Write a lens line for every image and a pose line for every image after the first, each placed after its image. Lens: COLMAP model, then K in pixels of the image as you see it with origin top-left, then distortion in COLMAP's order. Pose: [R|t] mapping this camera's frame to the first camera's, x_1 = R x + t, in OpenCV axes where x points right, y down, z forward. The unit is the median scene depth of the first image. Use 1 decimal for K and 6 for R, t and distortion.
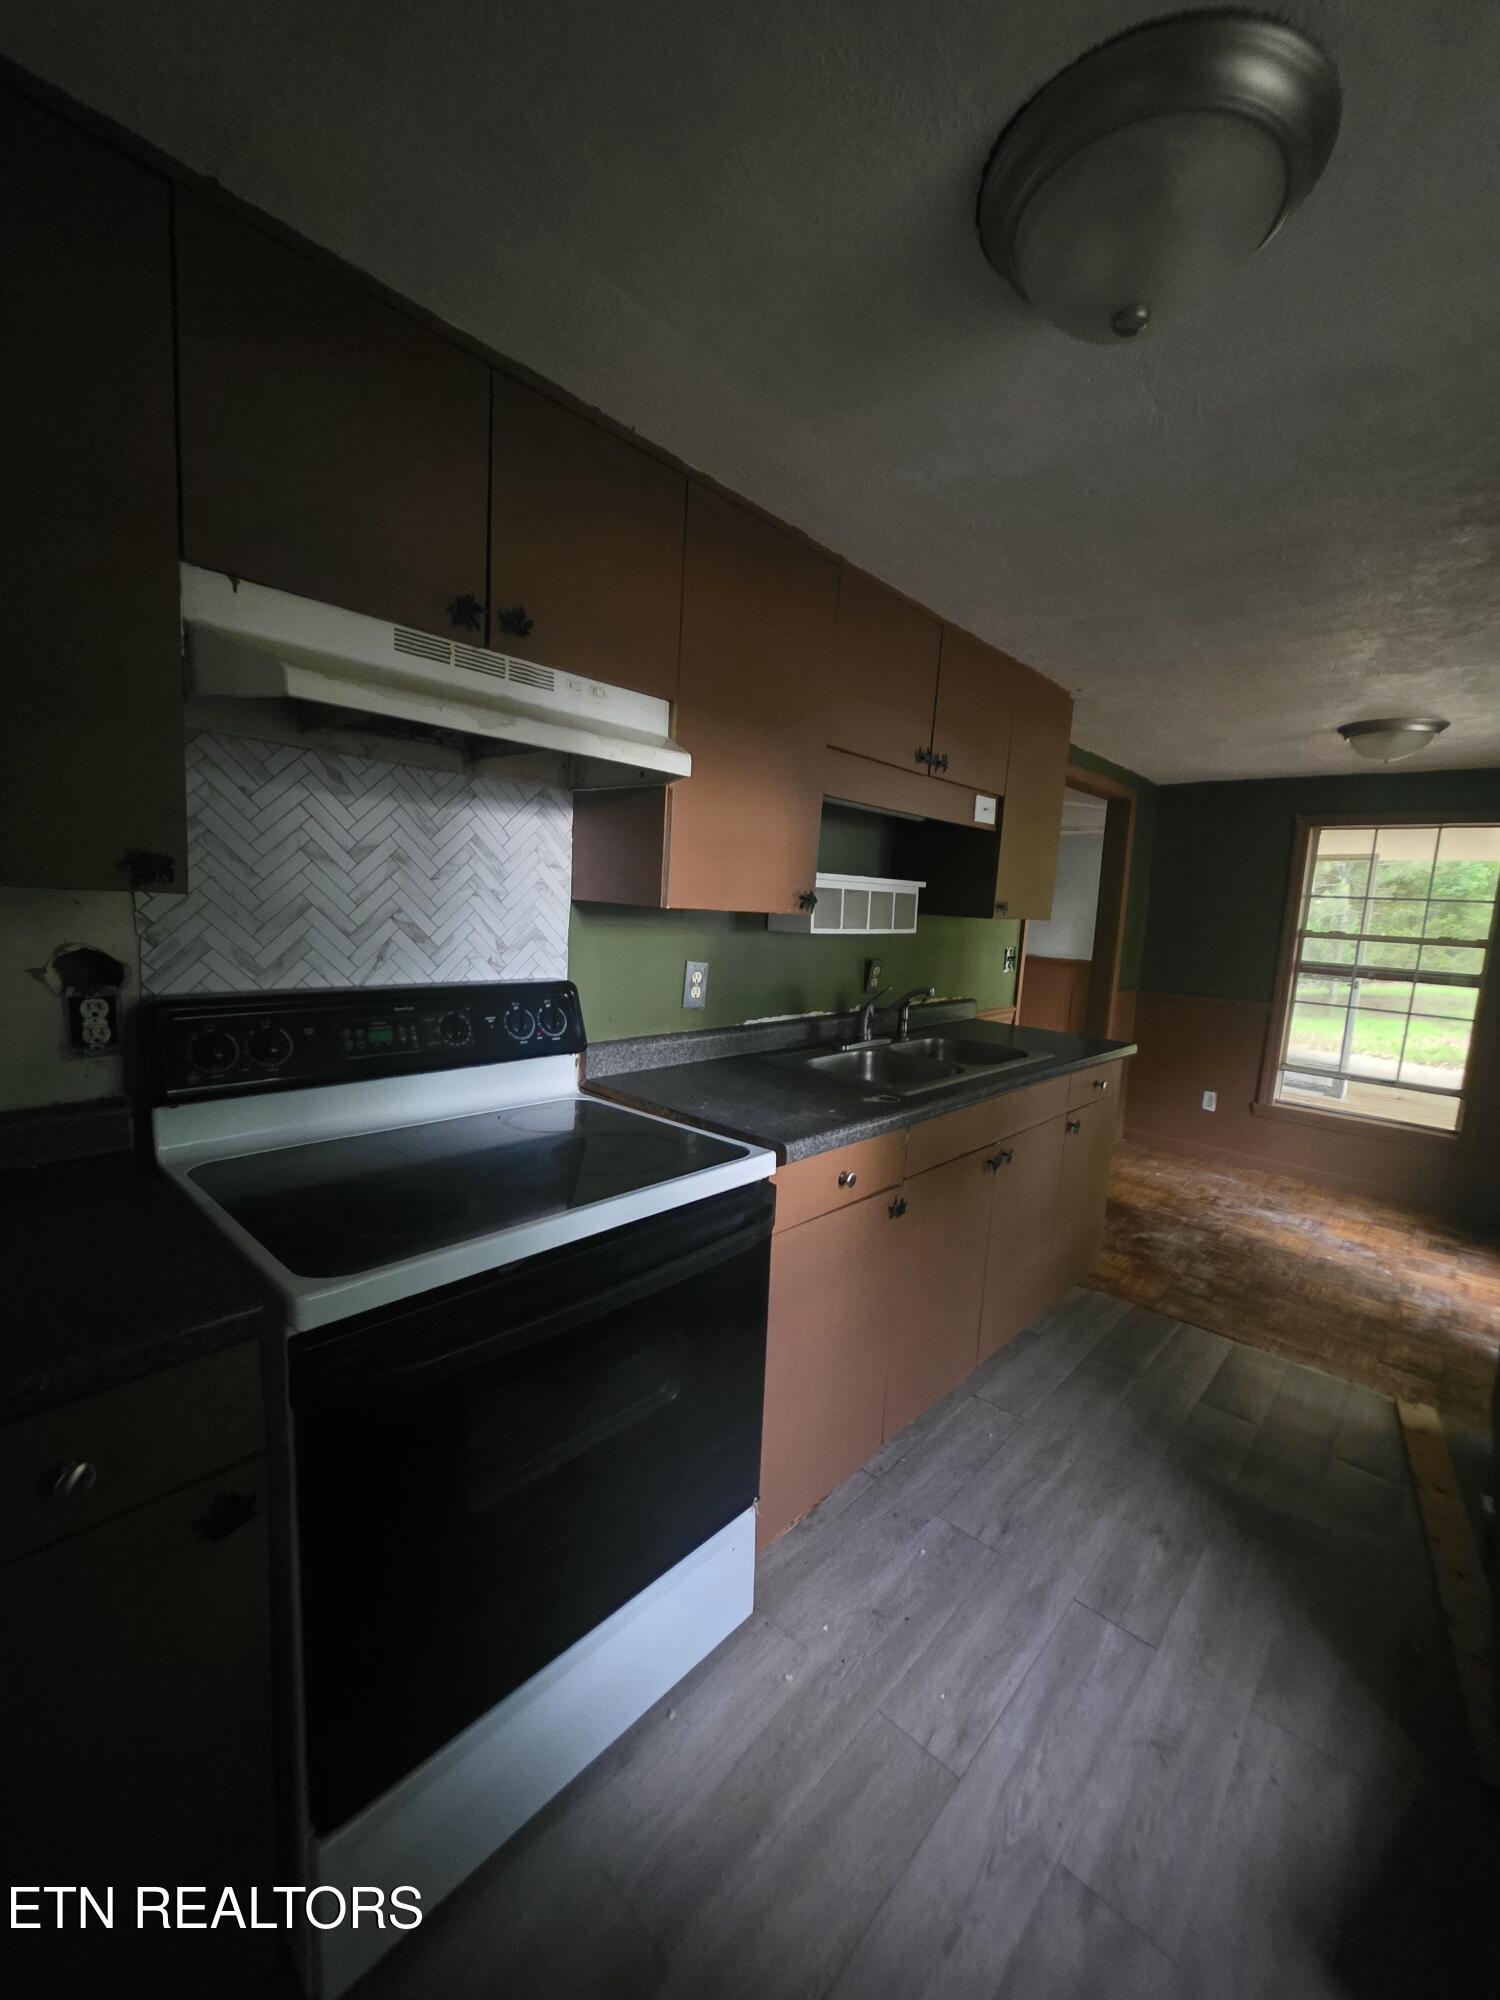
lens RADIAL K [[794.8, 0, 749.2], [0, 794.8, 1002.1], [0, 0, 1]] dist [-0.000356, 0.000690]
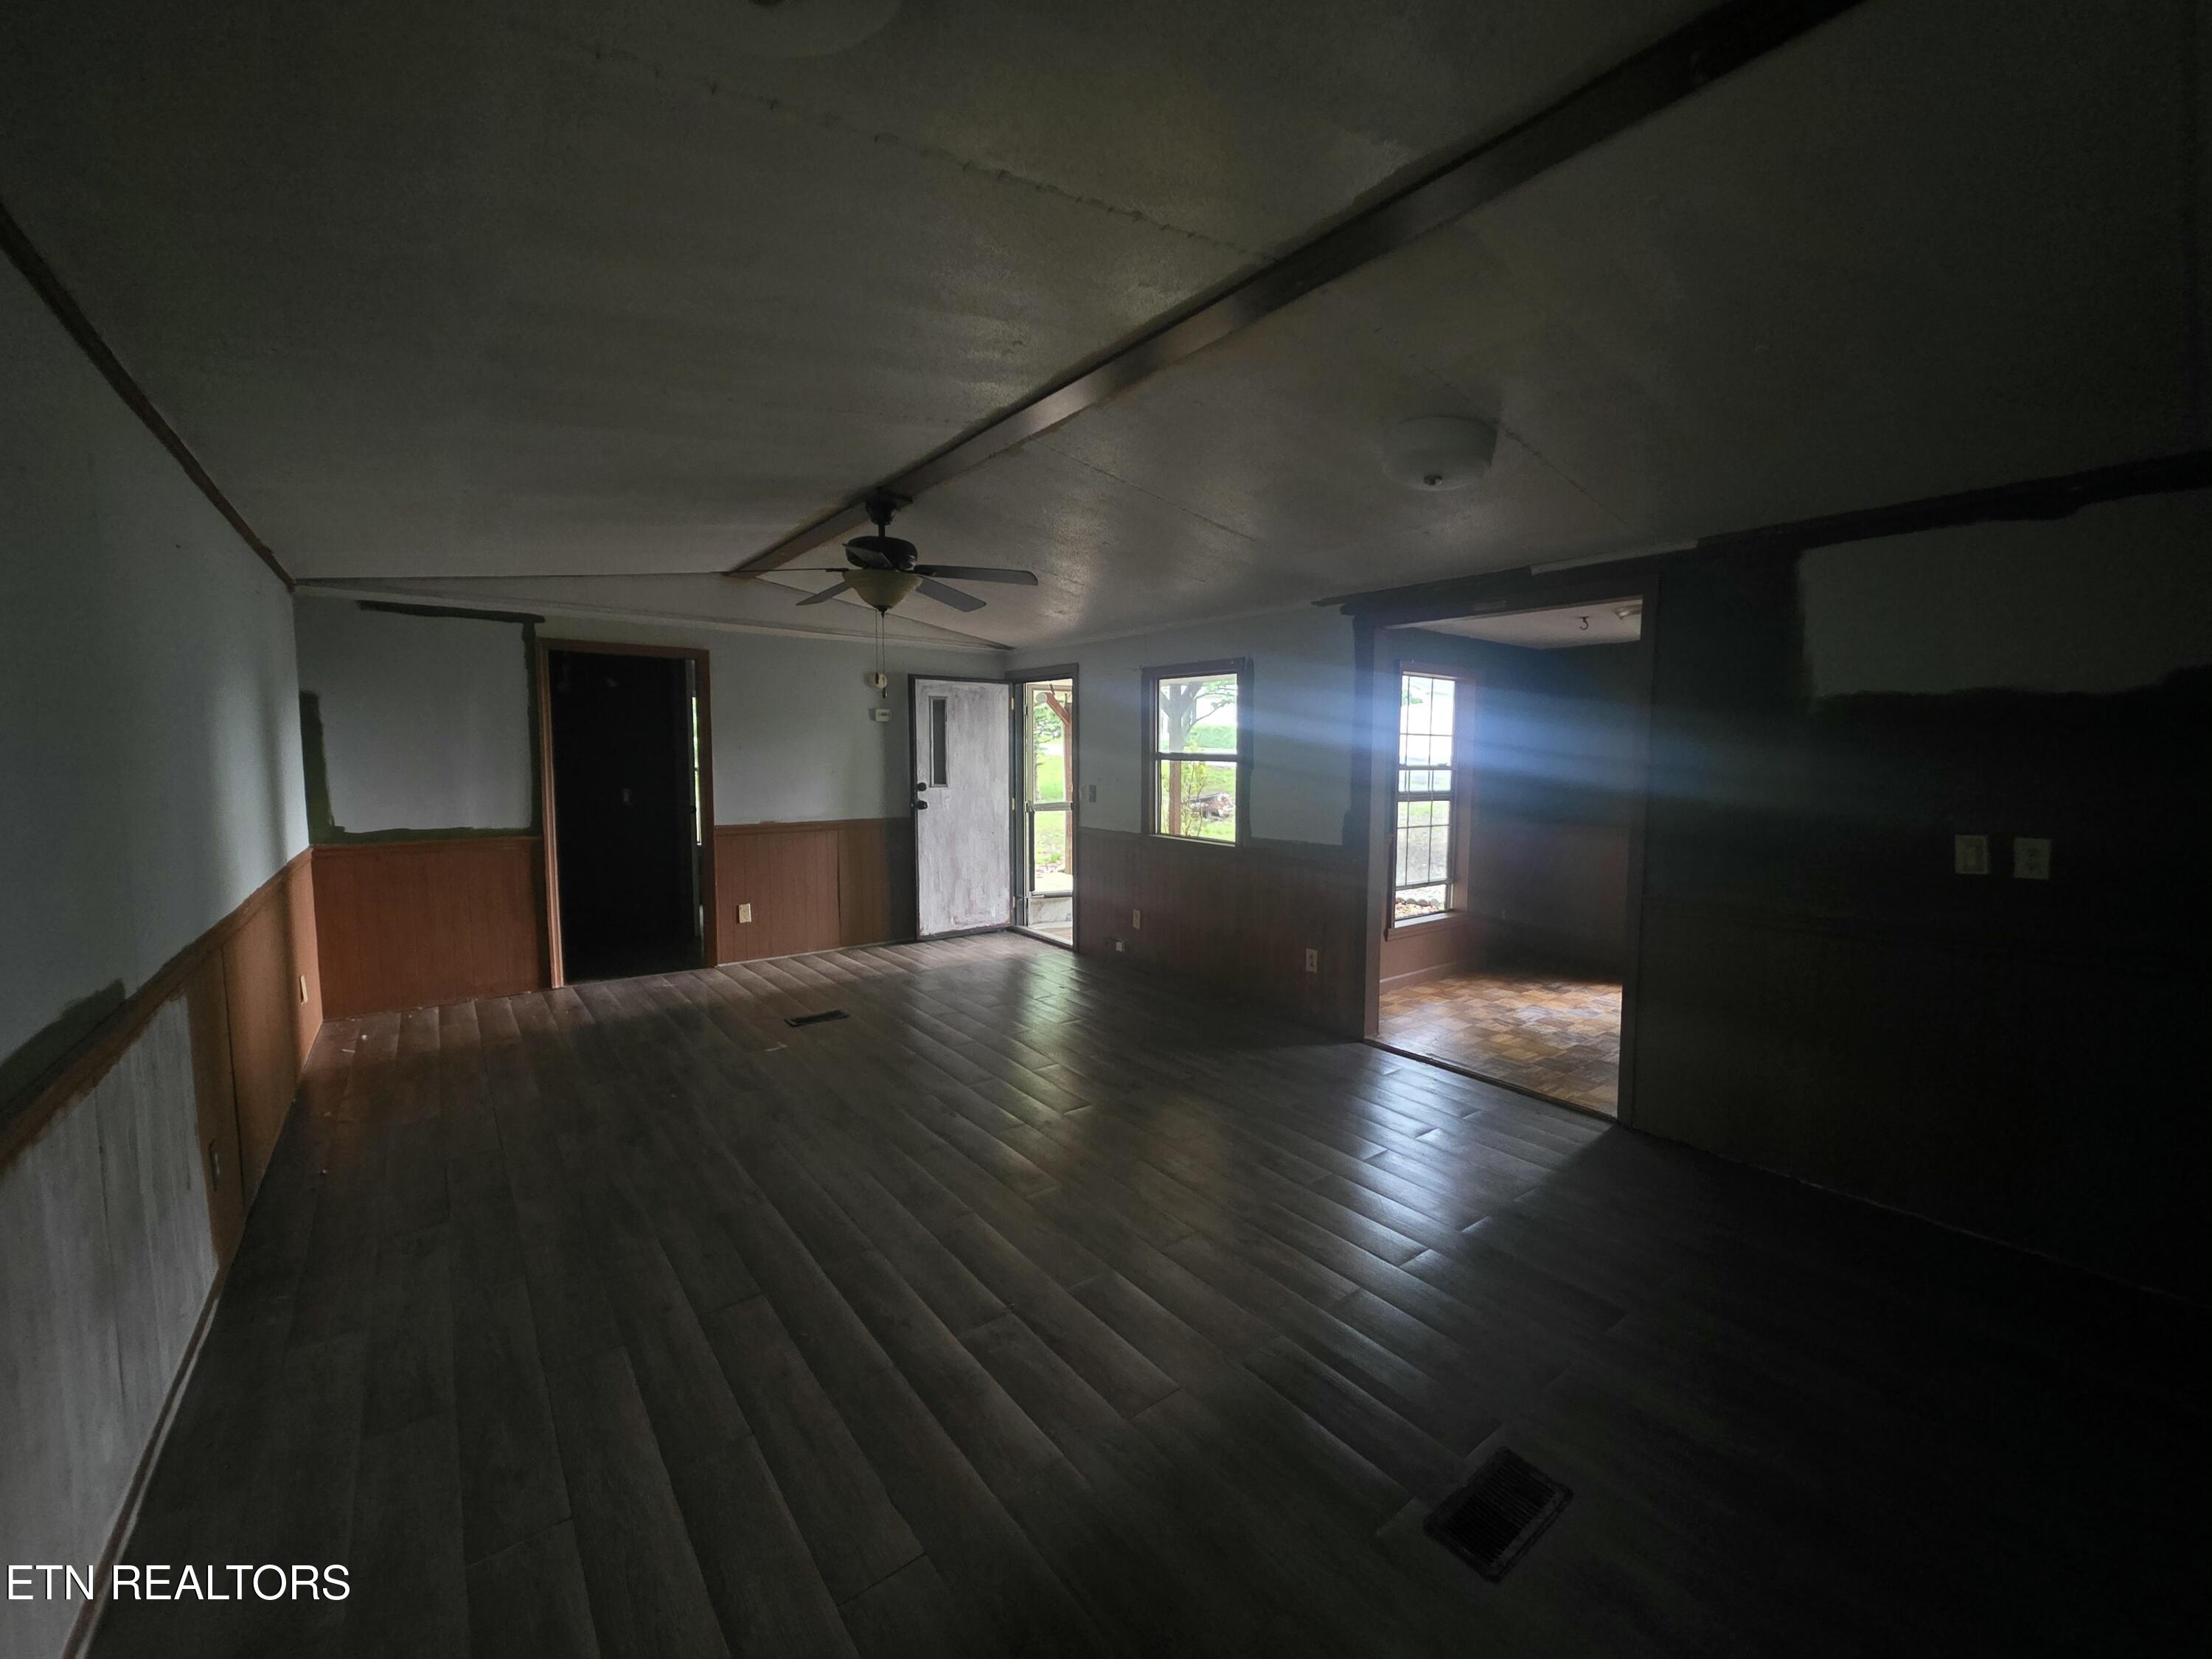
lens RADIAL K [[879.0, 0, 1125.1], [0, 879.0, 821.9], [0, 0, 1]] dist [-0.000356, 0.000690]
pose [[0.150393, -0.119248, 0.981408, -0.597285], [0.129977, 0.986467, 0.099945, -0.192868], [-0.980045, 0.112529, 0.163857, 1.249906]]
